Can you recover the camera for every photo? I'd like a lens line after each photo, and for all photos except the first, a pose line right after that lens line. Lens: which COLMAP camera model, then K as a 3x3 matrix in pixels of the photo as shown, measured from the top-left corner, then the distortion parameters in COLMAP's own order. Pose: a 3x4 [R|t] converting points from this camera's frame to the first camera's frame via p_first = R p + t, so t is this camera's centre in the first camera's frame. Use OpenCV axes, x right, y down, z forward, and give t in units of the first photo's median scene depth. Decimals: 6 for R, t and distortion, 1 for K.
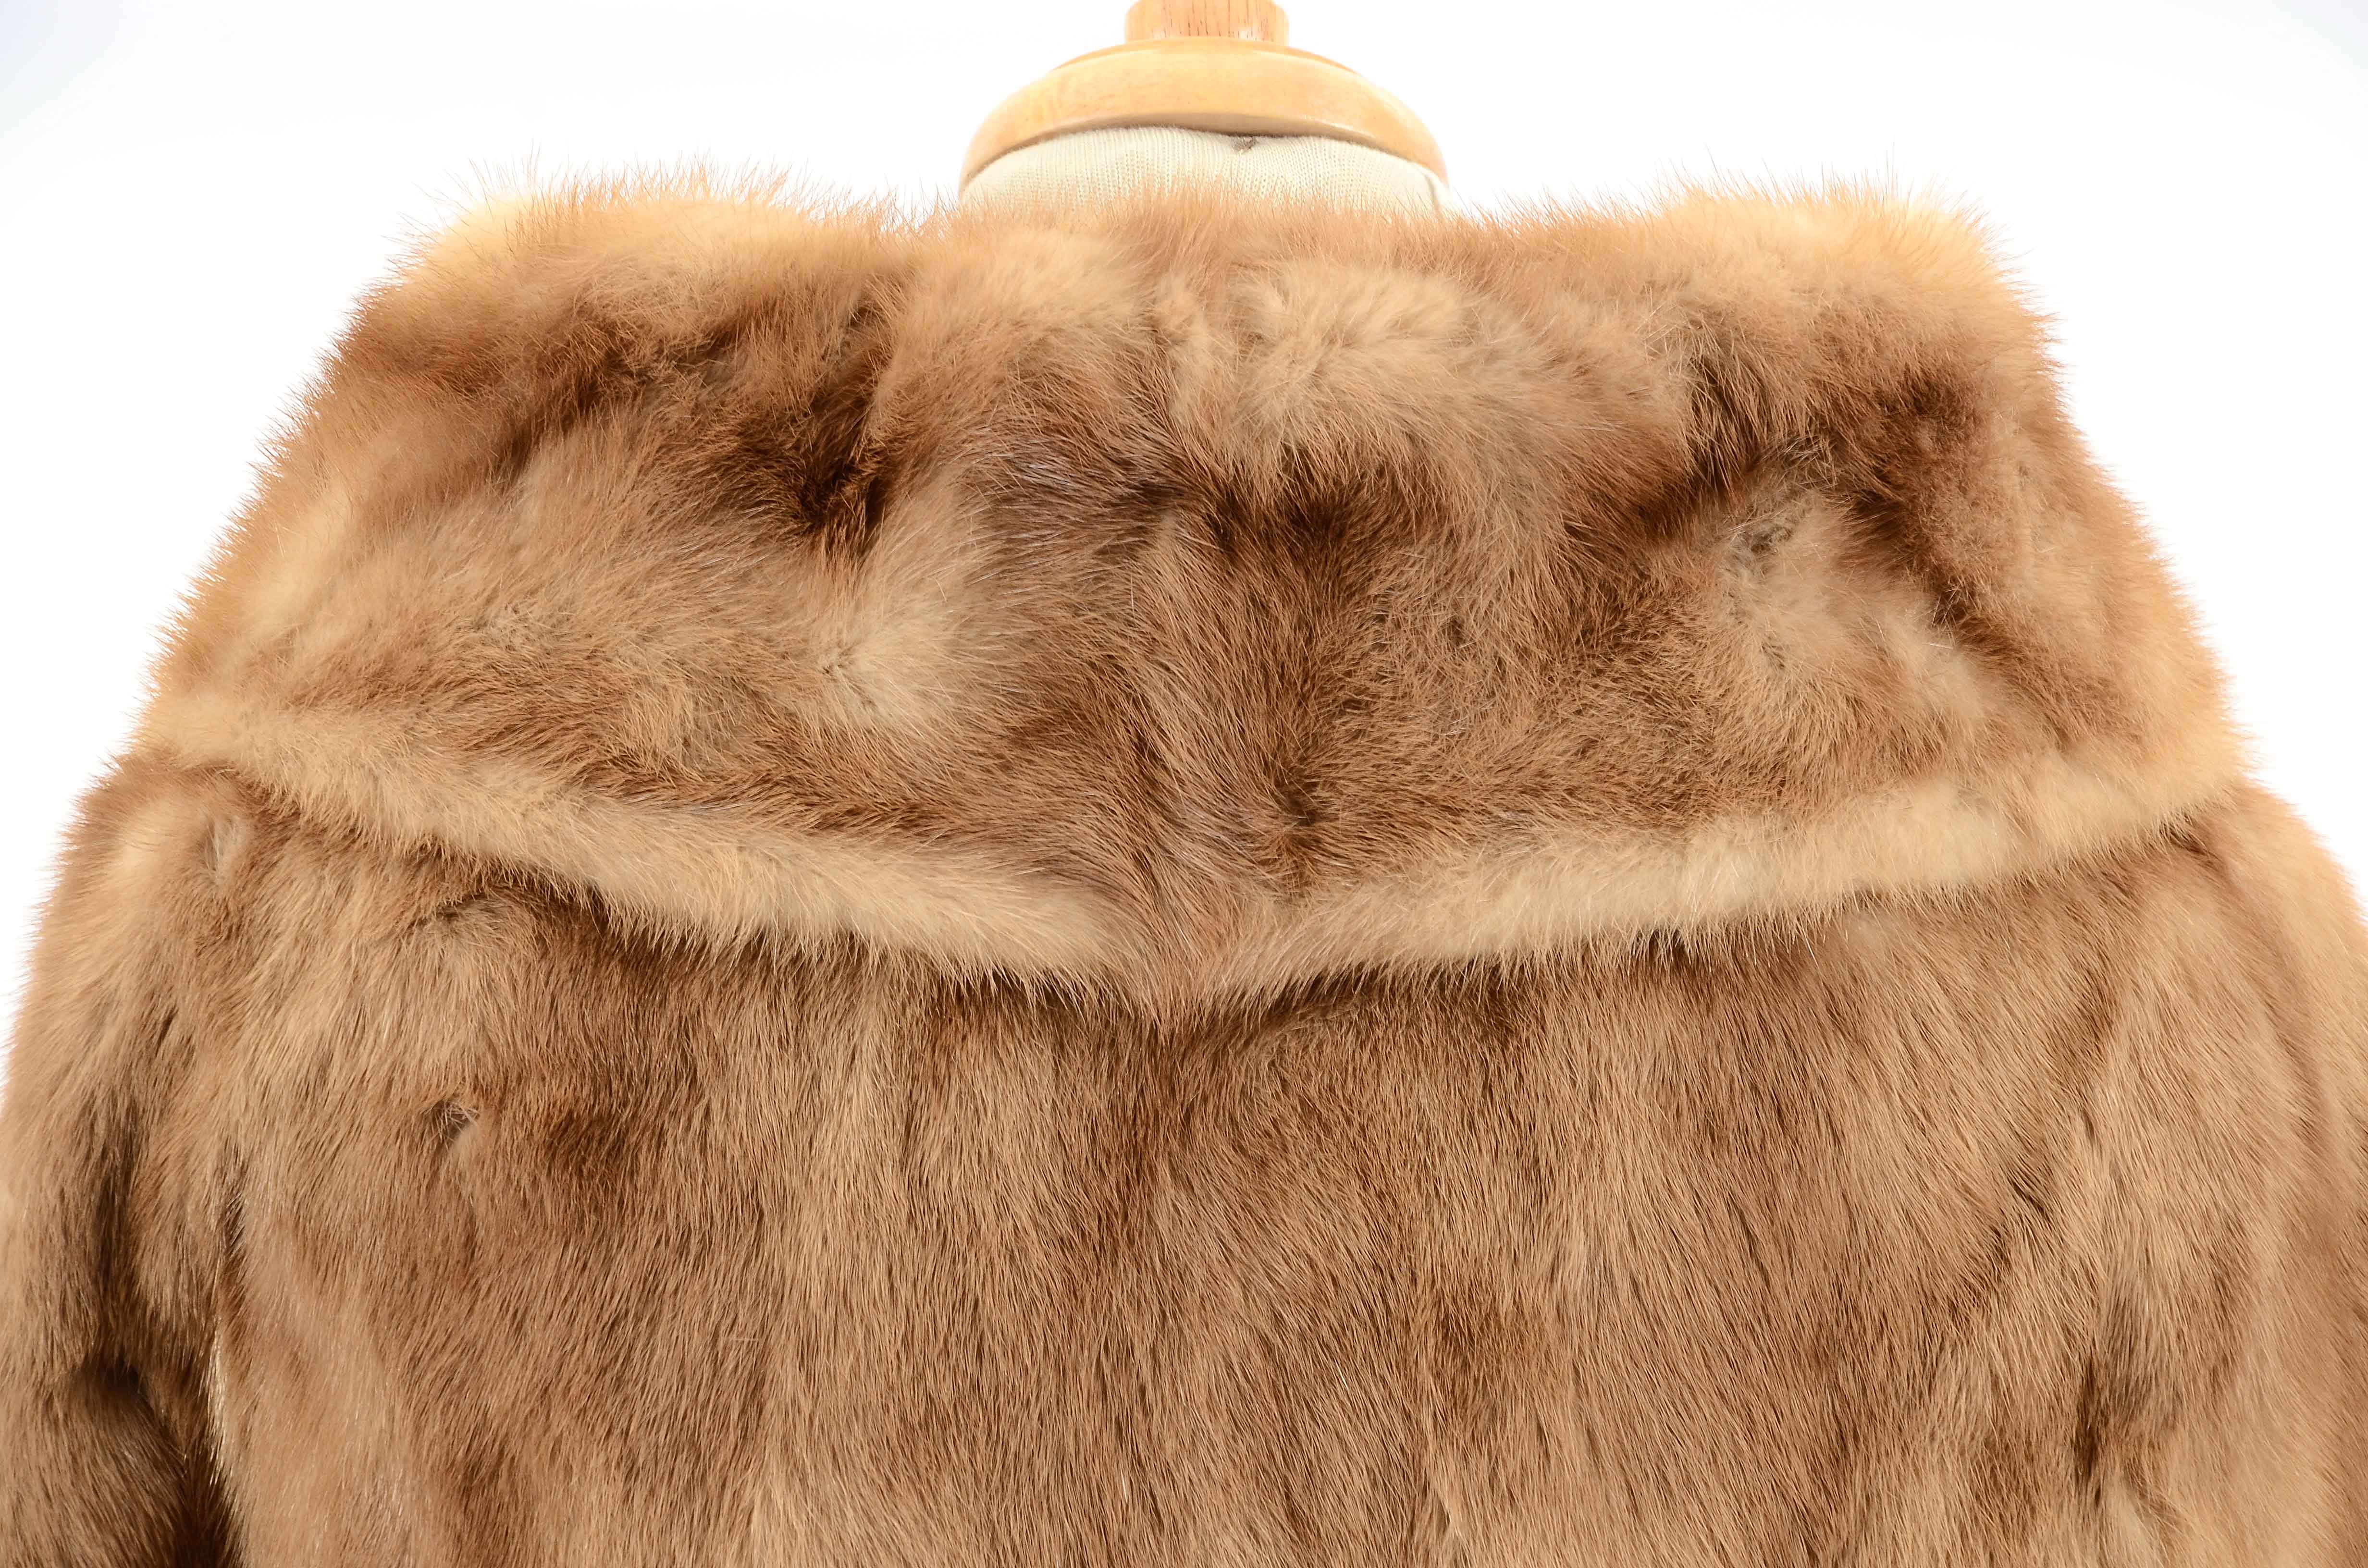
lens RADIAL K [[9796.1, 0, 1191.9], [0, 9796.1, 781.2], [0, 0, 1]] dist [1.311027, 0.000000]
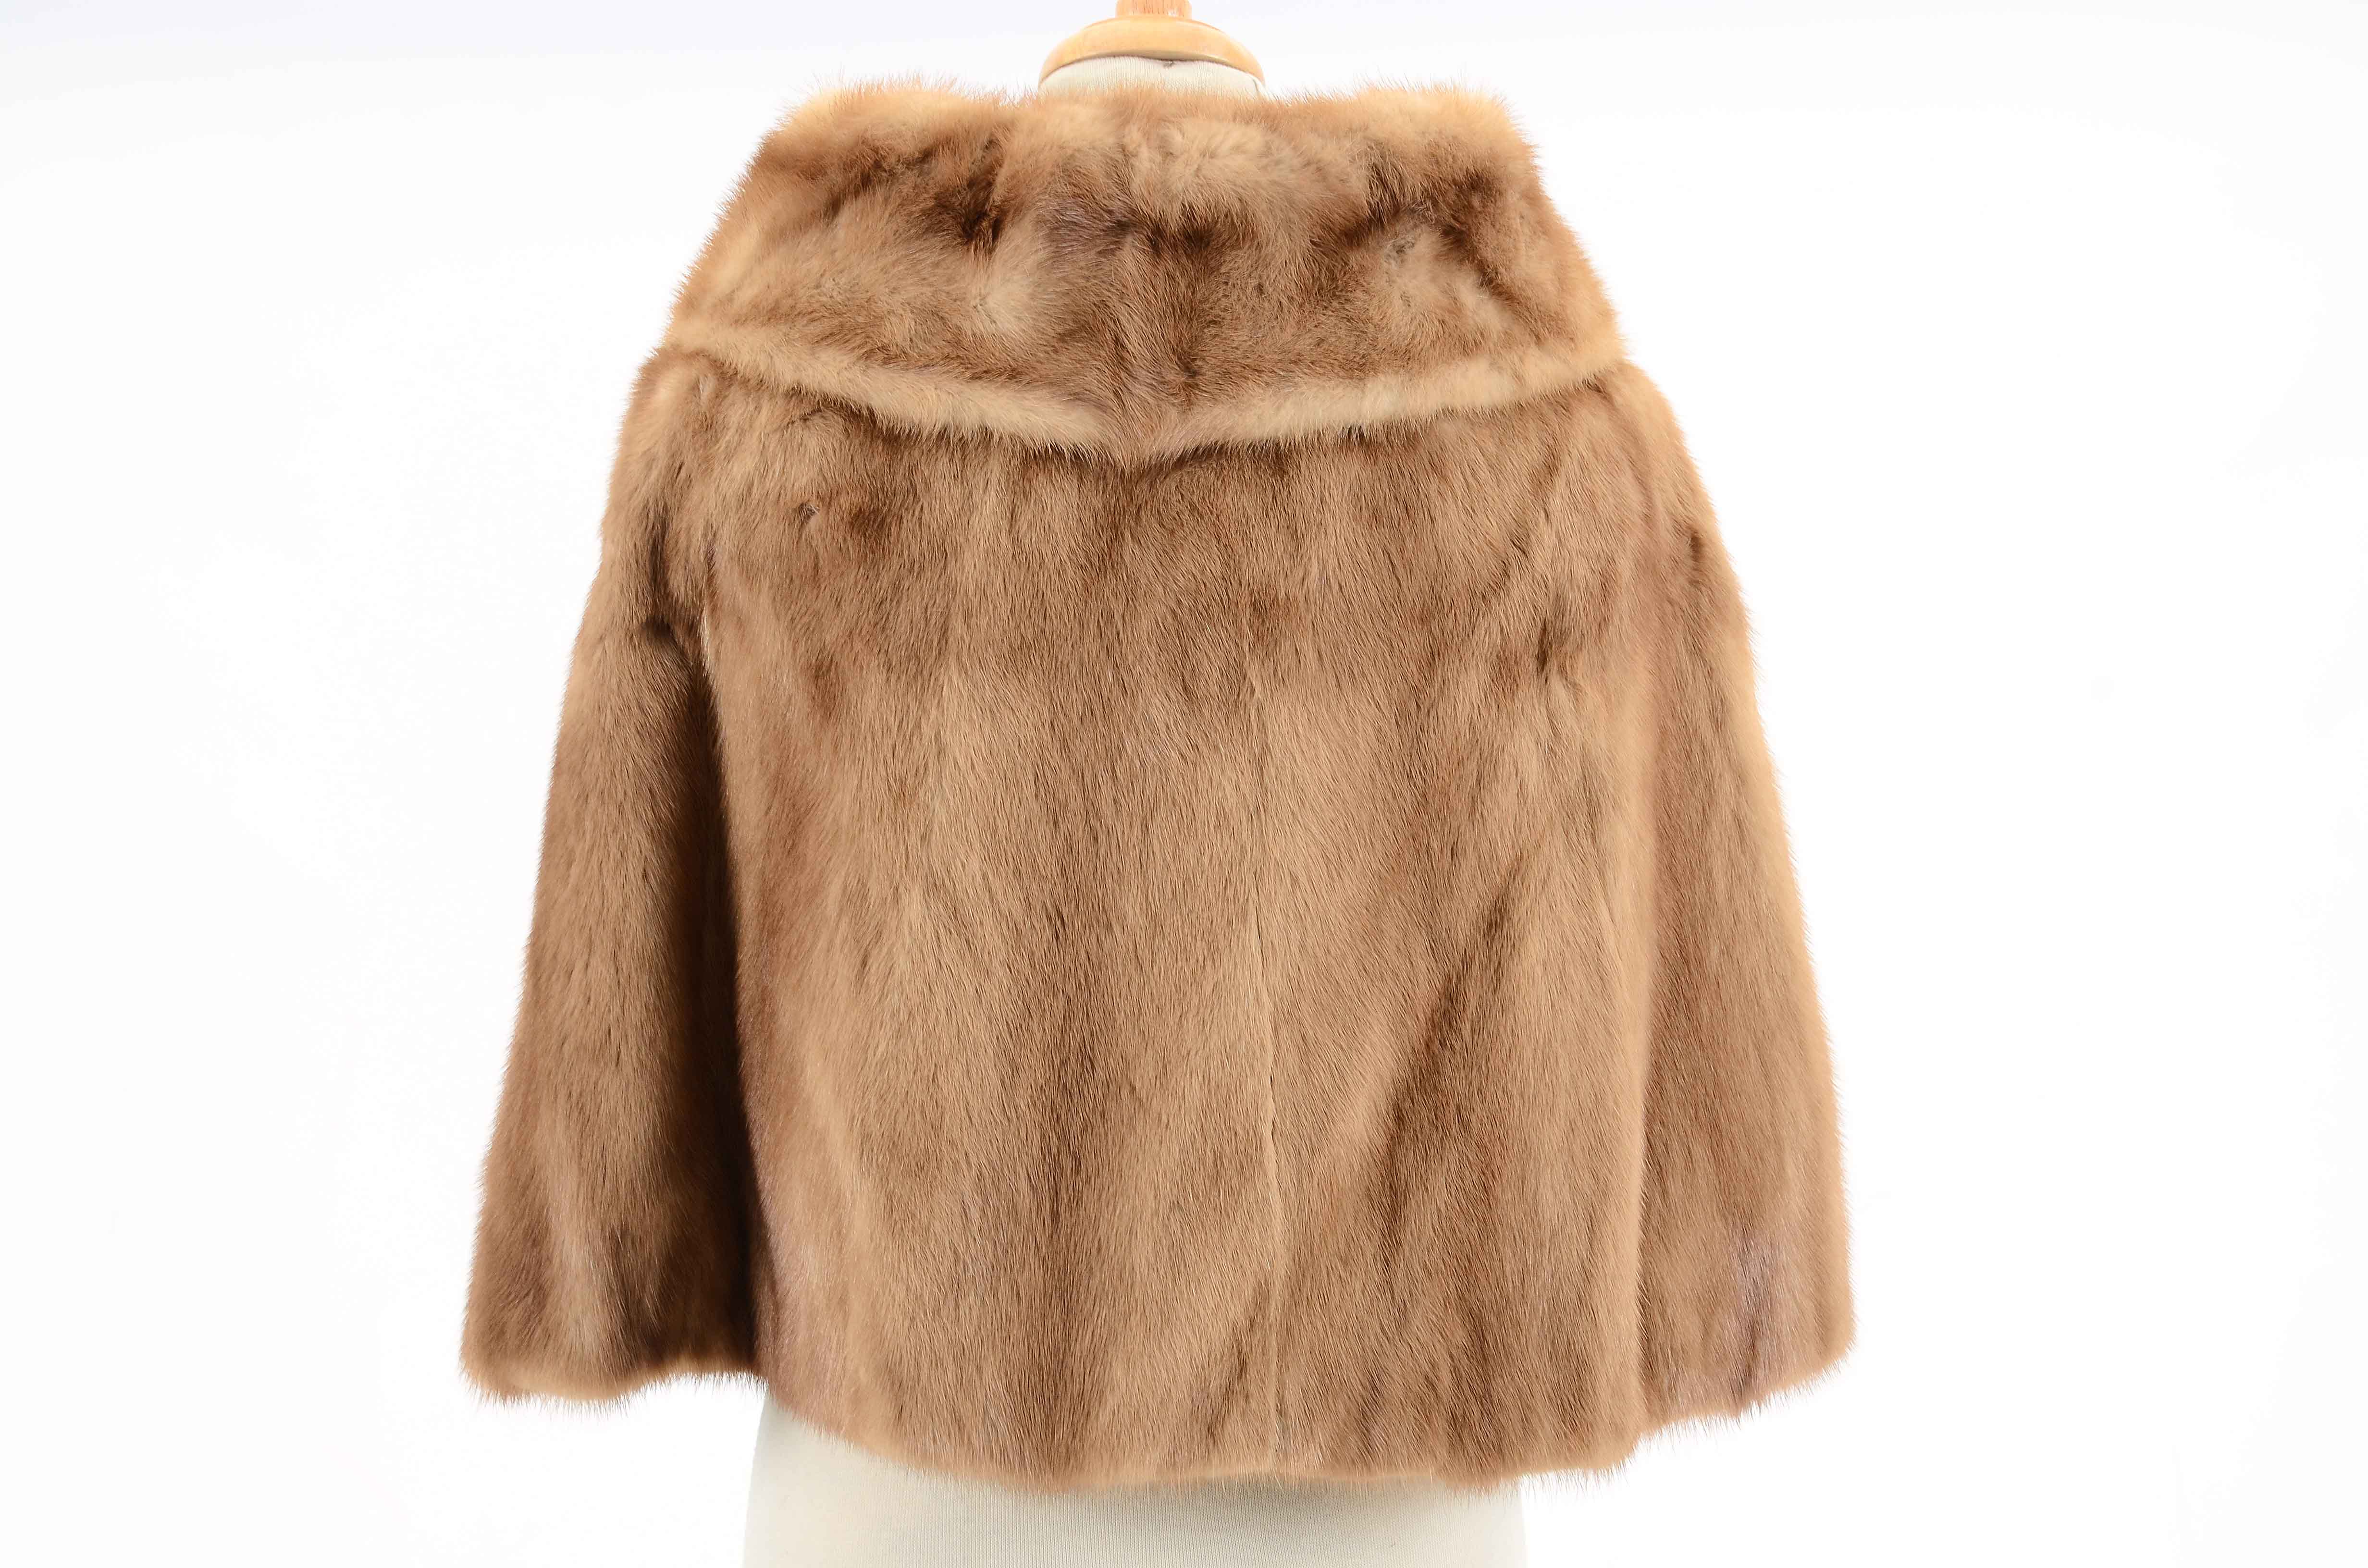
lens RADIAL K [[6016.0, 0, 1181.3], [0, 6016.0, 801.1], [0, 0, 1]] dist [0.572683, 0.000000]
pose [[0.999929, 0.000870, -0.011864, 0.025089], [-0.000212, 0.998467, 0.055354, 0.024134], [0.011894, -0.055348, 0.998396, -0.354505]]
